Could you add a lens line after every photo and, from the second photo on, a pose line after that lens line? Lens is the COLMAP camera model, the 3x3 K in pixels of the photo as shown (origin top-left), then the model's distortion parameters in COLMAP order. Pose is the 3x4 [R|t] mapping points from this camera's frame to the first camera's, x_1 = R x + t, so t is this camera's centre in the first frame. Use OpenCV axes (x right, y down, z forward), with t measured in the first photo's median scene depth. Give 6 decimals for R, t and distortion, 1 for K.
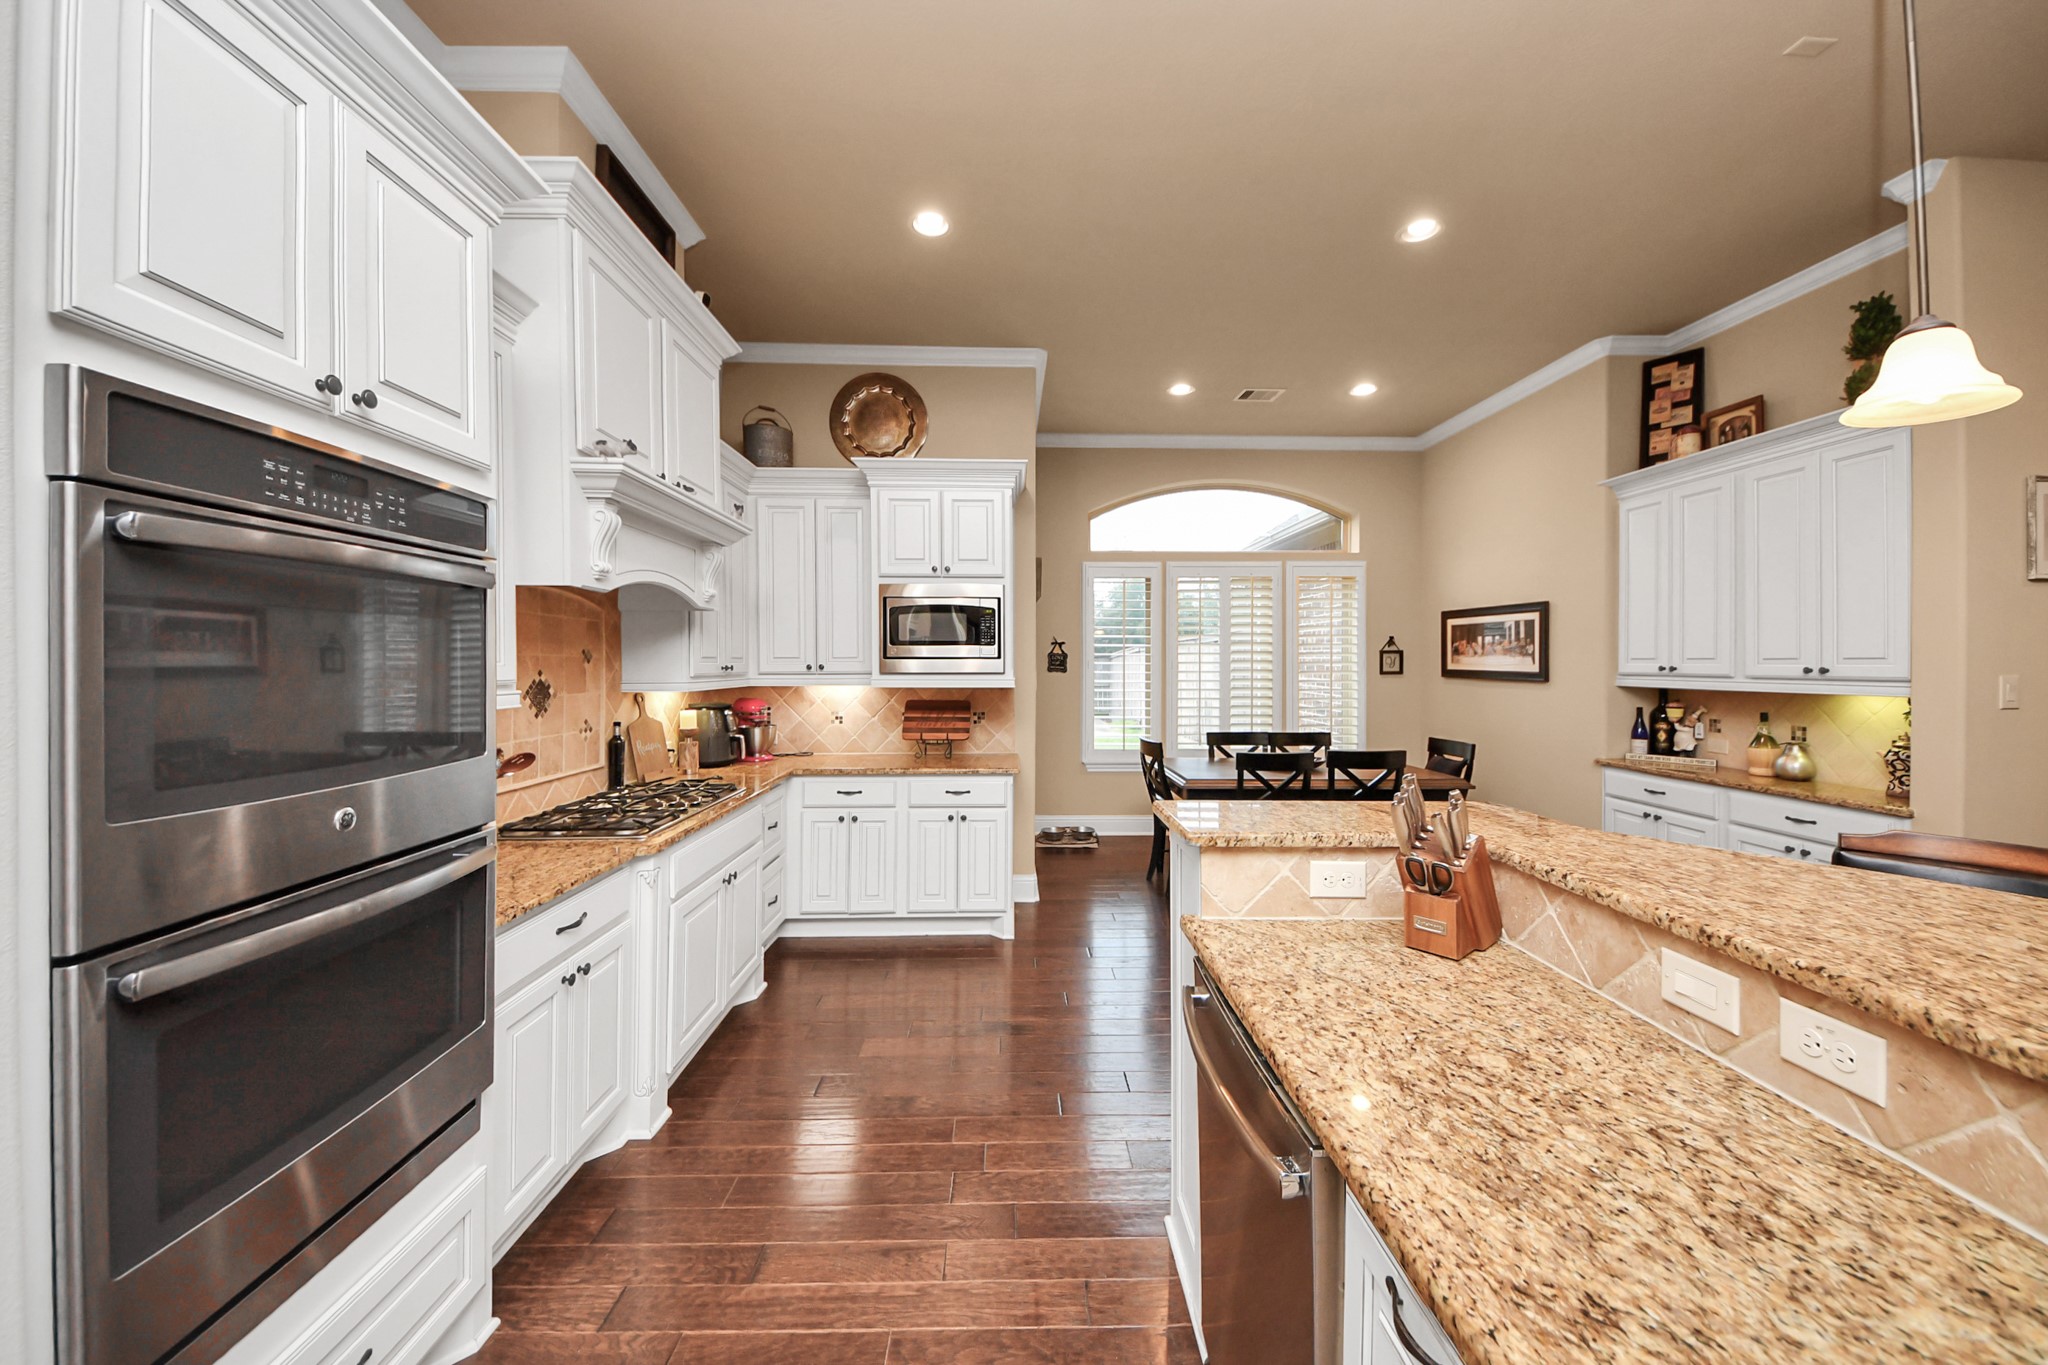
lens RADIAL K [[739.9, 0, 1022.9], [0, 739.9, 668.1], [0, 0, 1]] dist [0.000540, -0.000459]
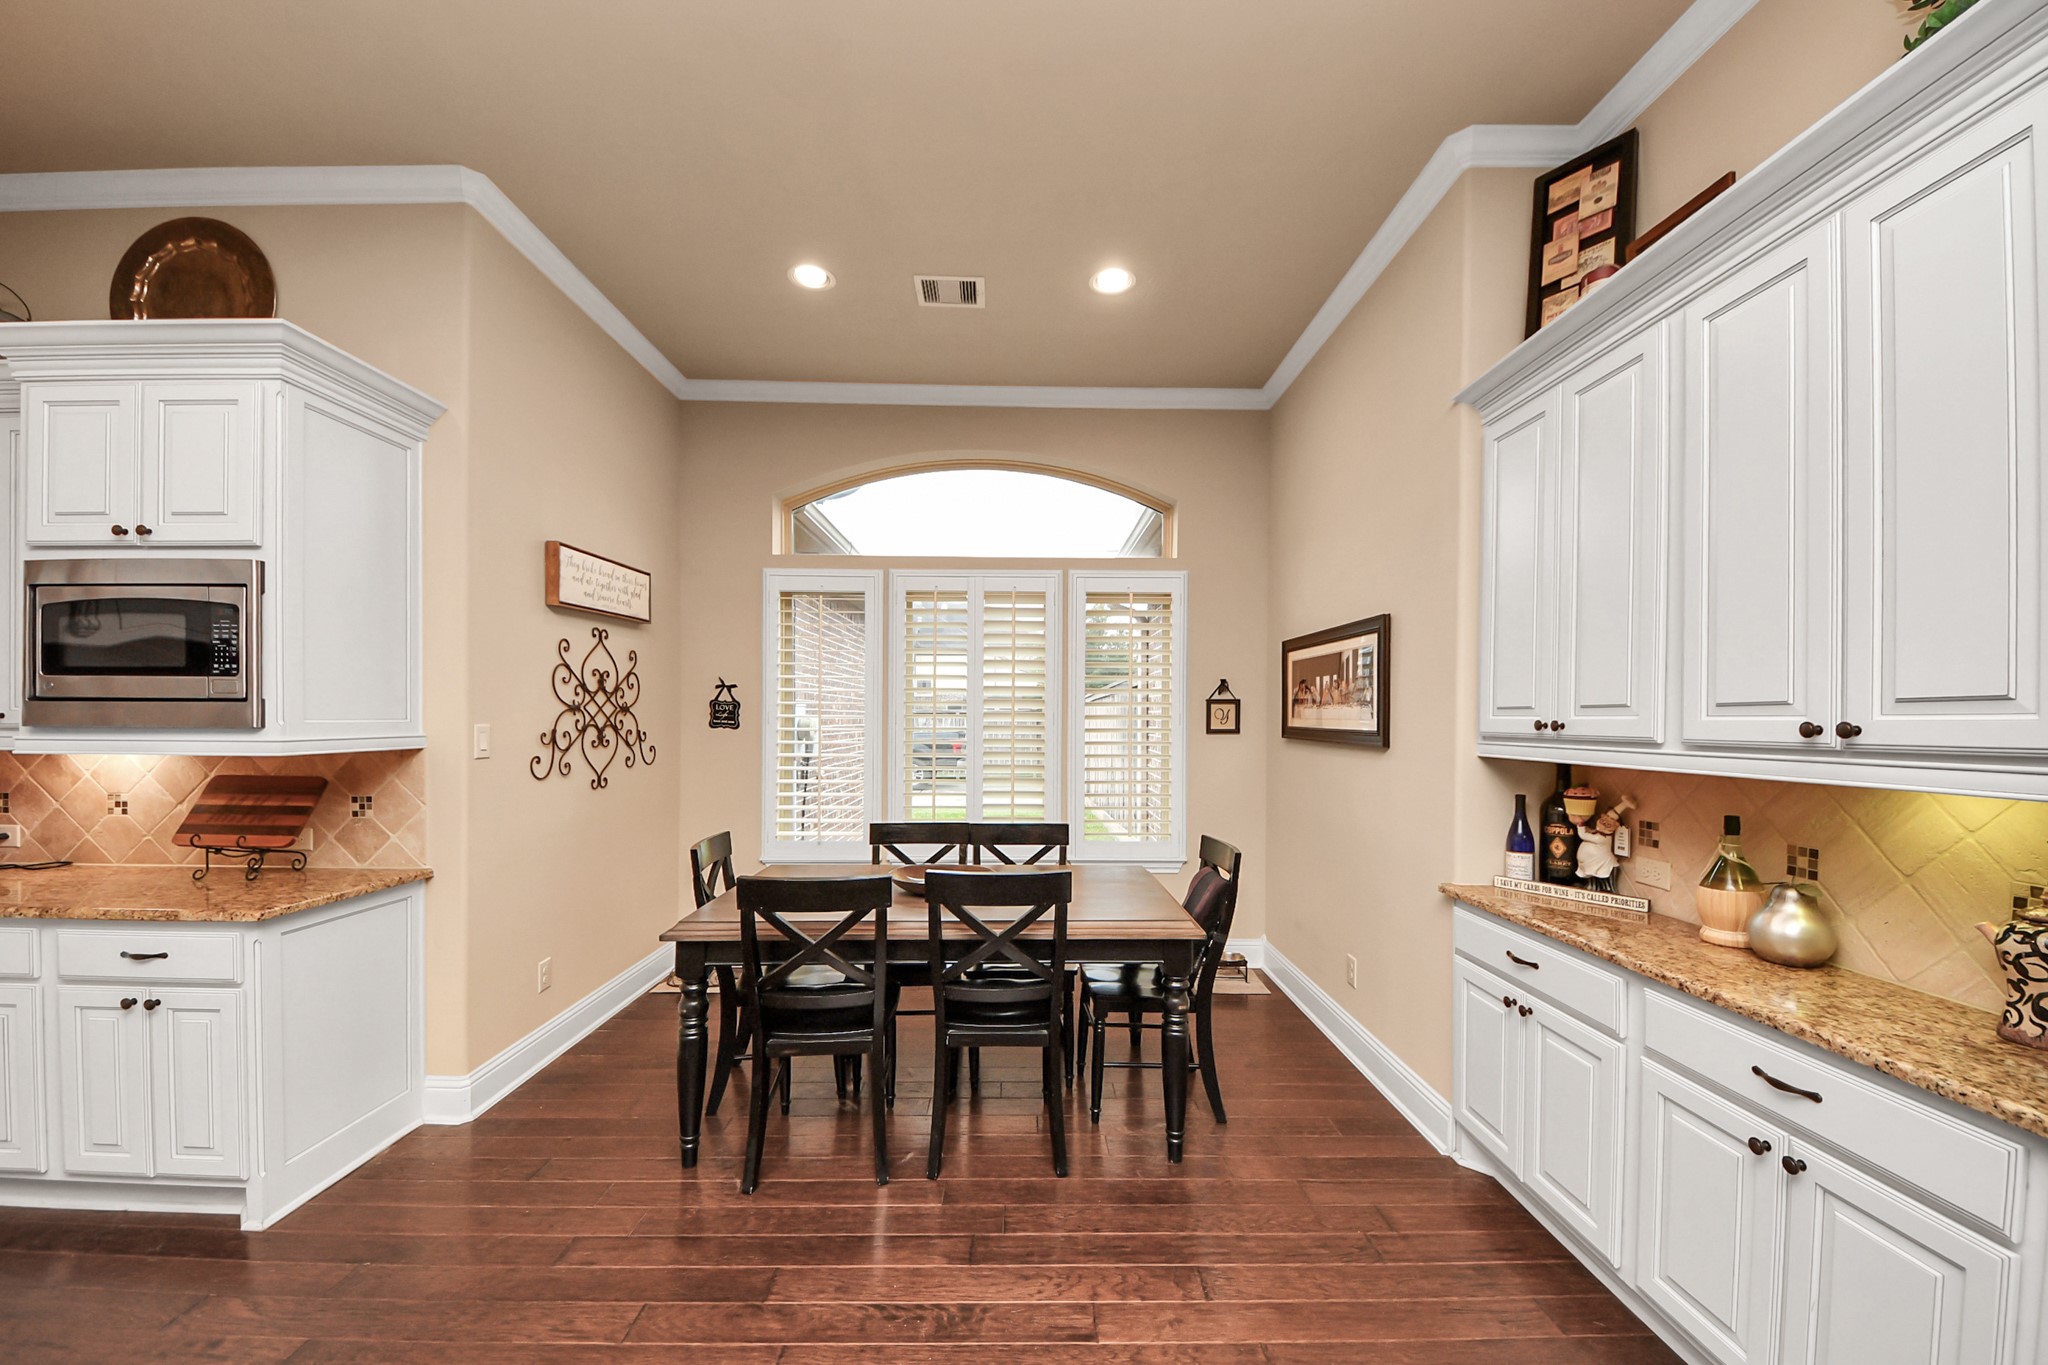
lens RADIAL K [[739.9, 0, 1028.8], [0, 739.9, 728.7], [0, 0, 1]] dist [0.000540, -0.000459]
pose [[0.999219, 0.004851, -0.039205, 0.493783], [-0.004662, 0.999977, 0.004932, 0.001370], [0.039228, -0.004746, 0.999219, 0.436973]]
